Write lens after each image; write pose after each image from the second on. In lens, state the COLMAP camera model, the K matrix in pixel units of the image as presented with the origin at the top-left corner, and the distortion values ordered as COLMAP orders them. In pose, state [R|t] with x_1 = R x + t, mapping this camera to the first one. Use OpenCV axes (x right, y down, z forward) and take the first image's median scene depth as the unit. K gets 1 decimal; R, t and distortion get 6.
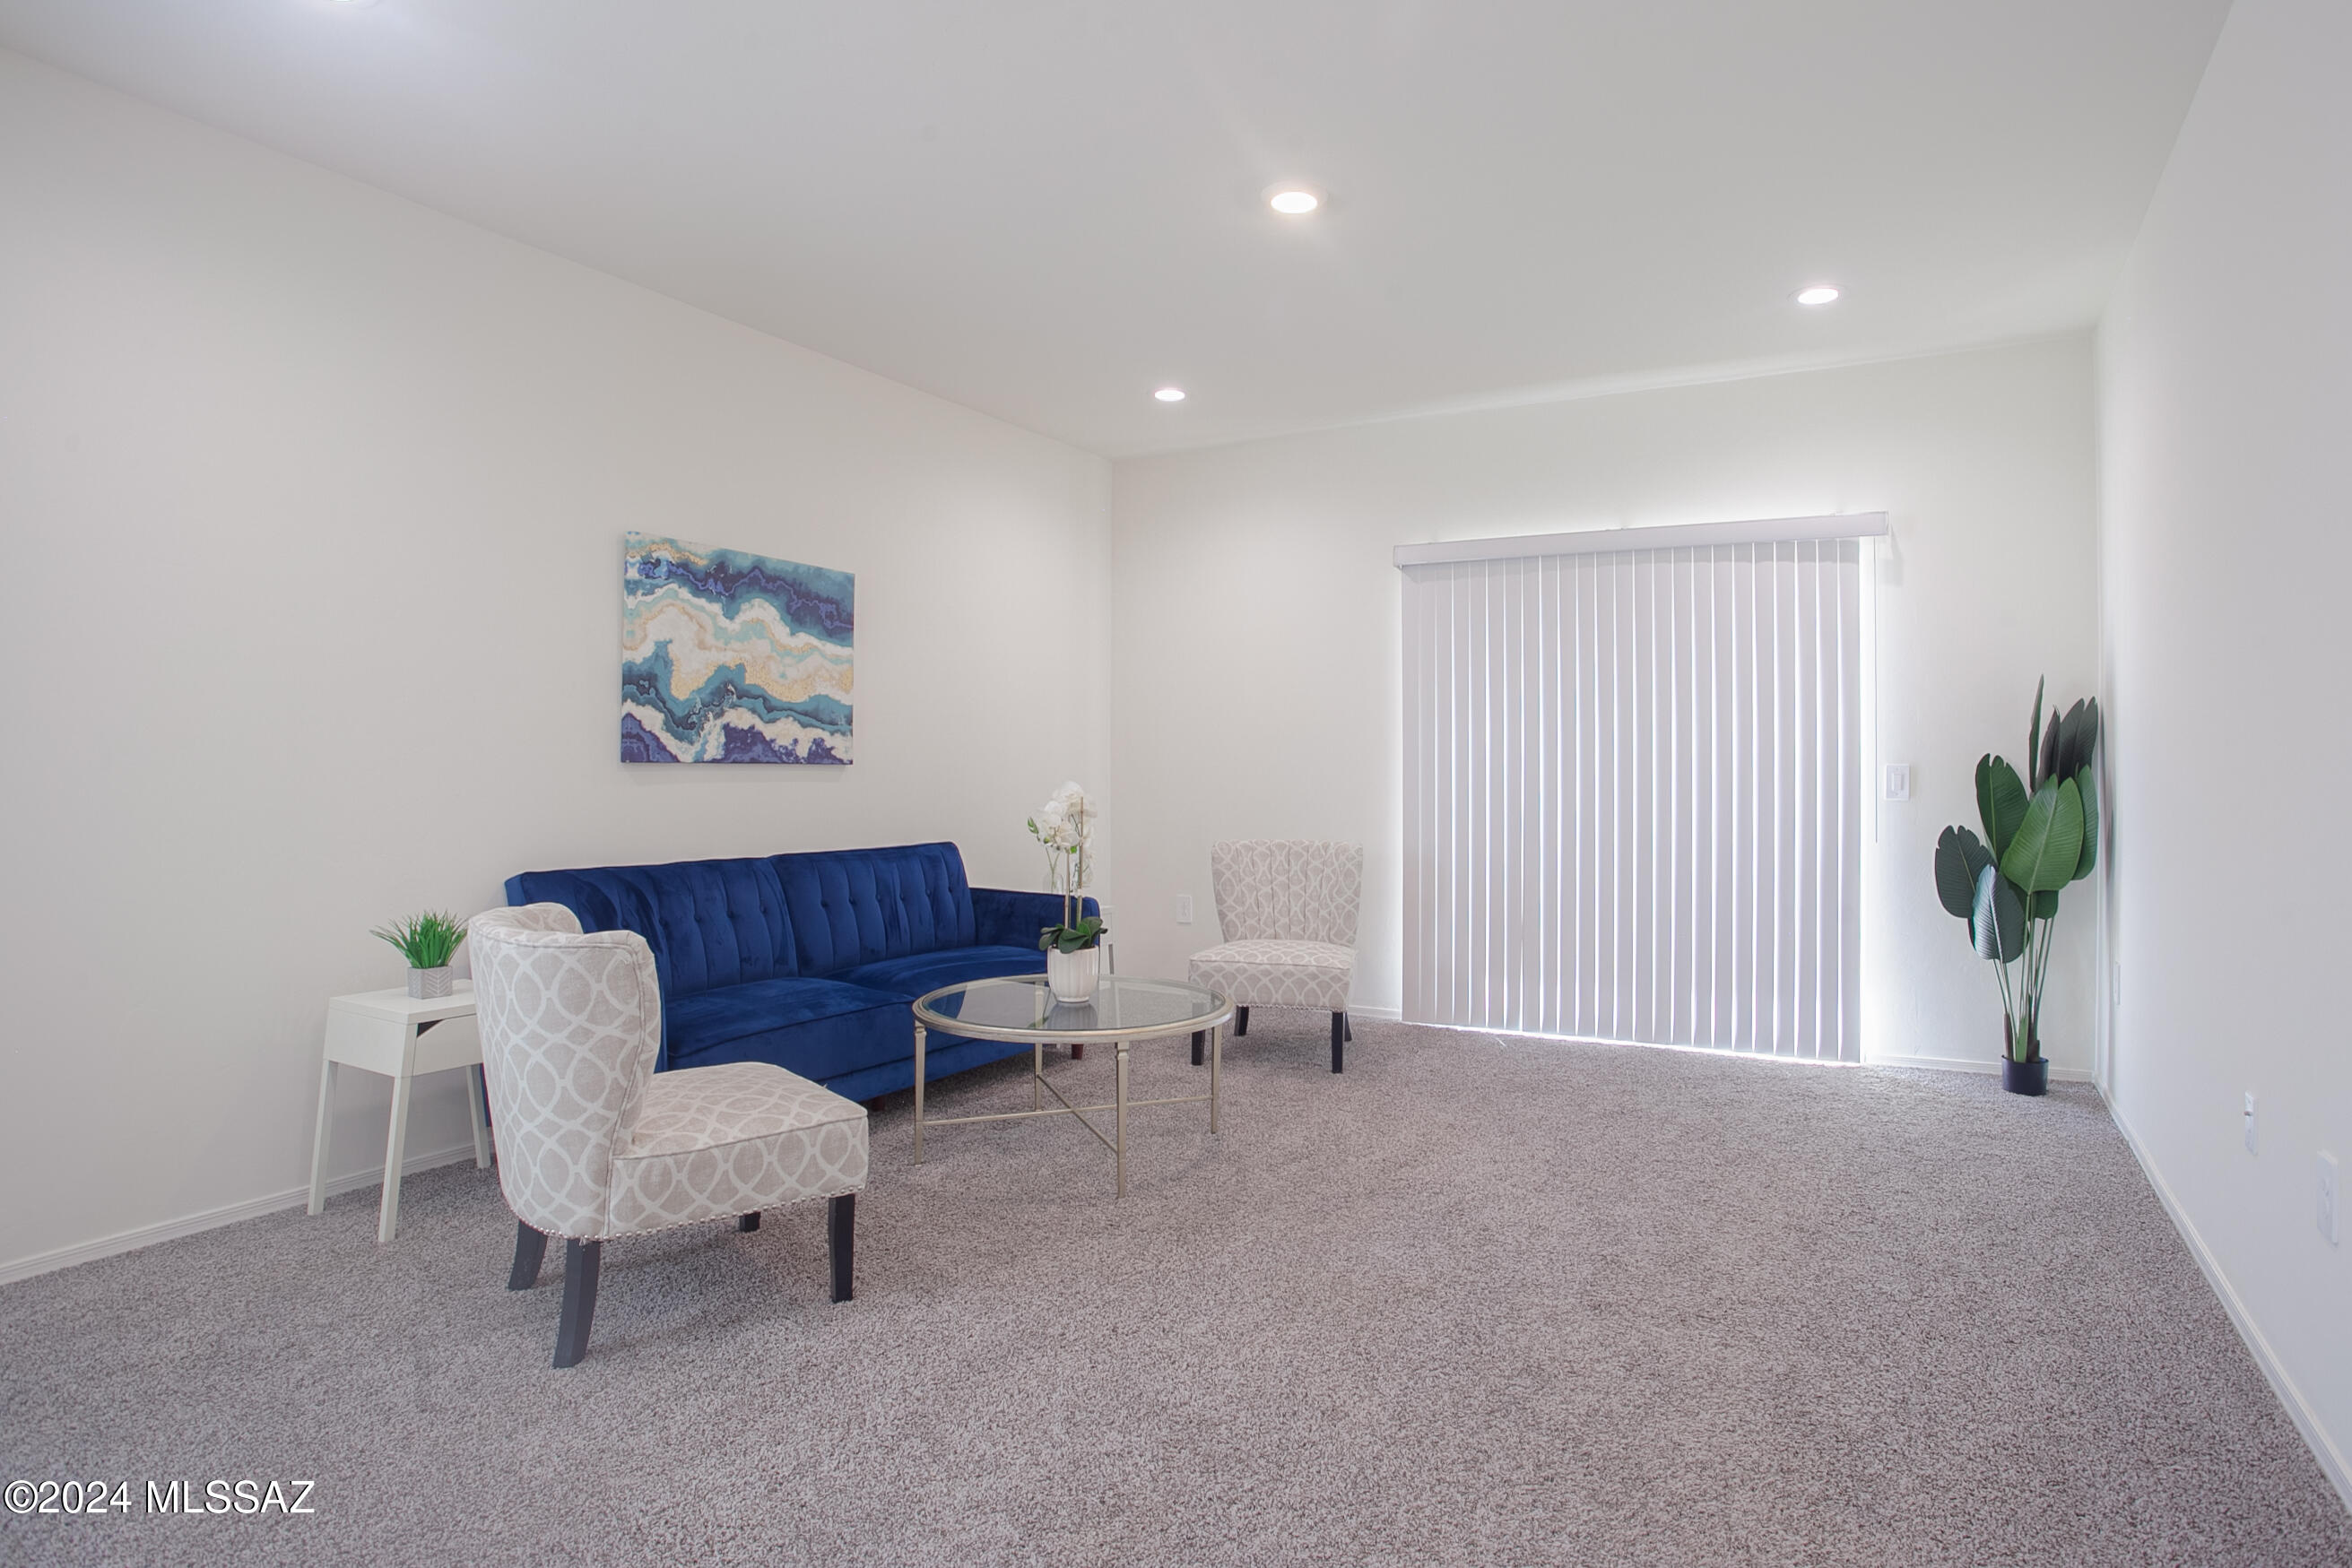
lens RADIAL K [[1225.4, 0, 1181.7], [0, 1225.4, 767.4], [0, 0, 1]] dist [-0.002950, -0.000118]
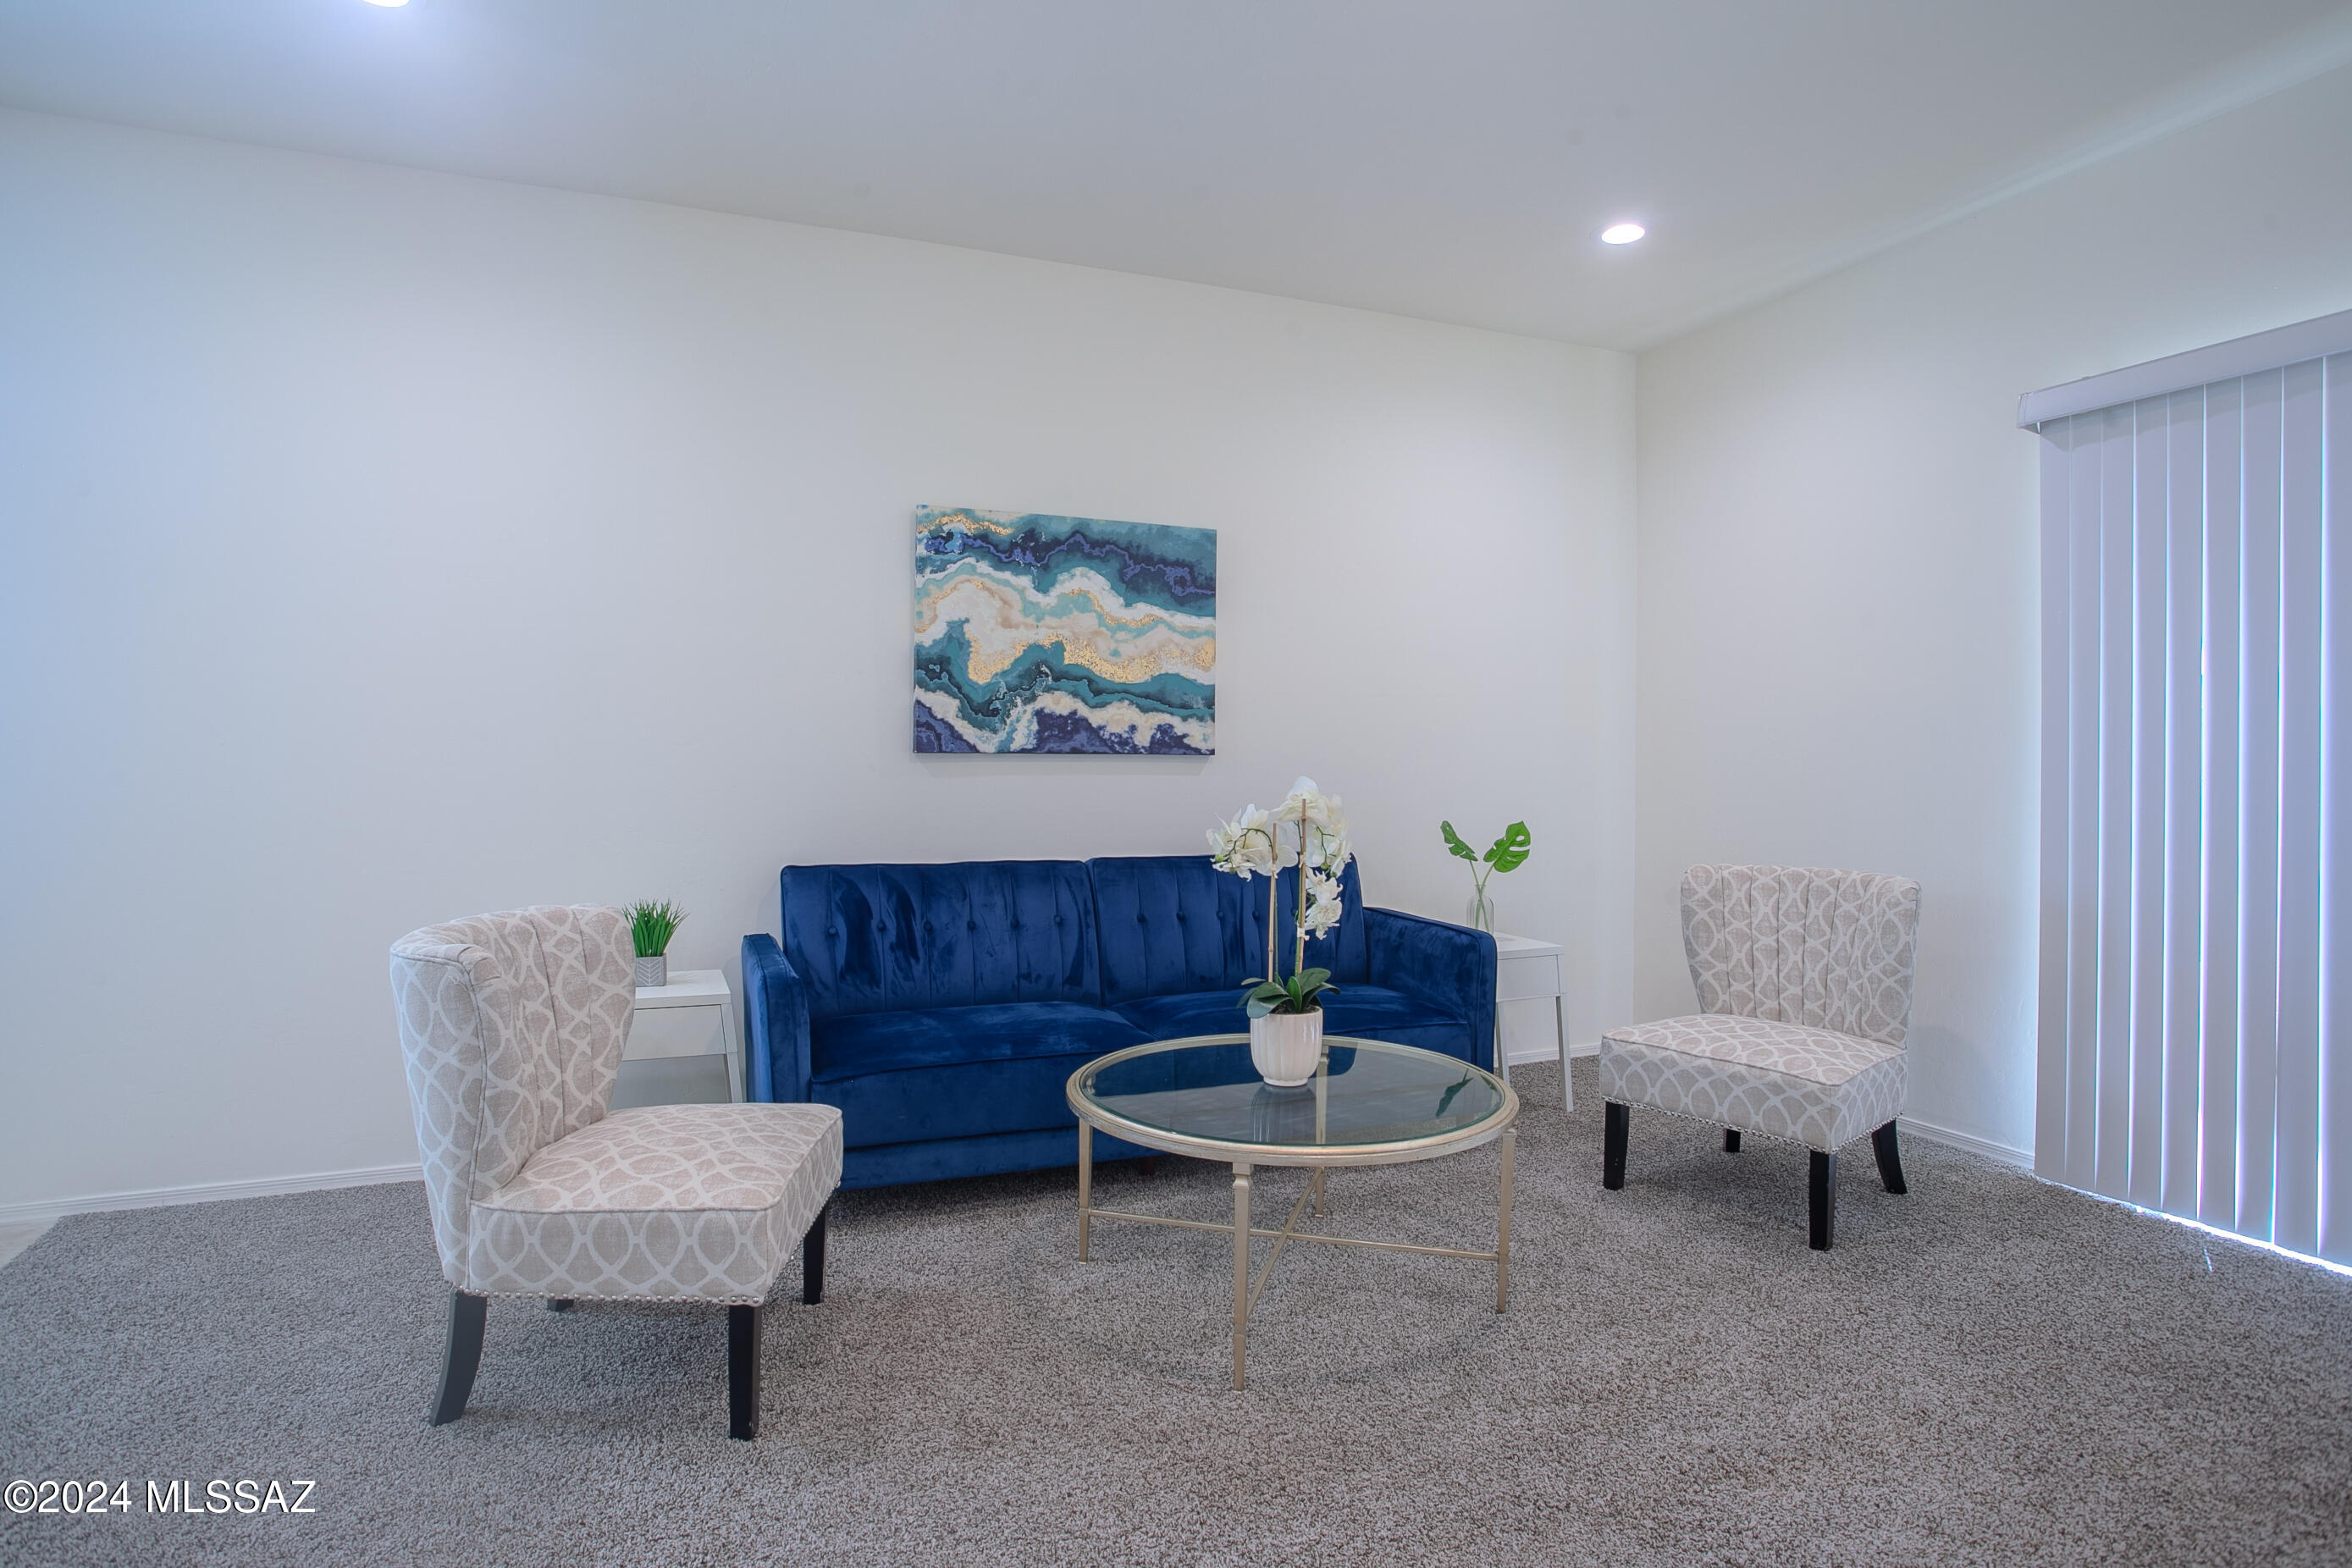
lens RADIAL K [[1226.6, 0, 1176.0], [0, 1226.6, 784.0], [0, 0, 1]] dist [-0.059356, 0.042923]
pose [[0.799744, 0.009016, -0.600273, 0.247247], [0.000884, 0.999868, 0.016196, 0.004486], [0.600340, -0.013484, 0.799631, 0.342475]]
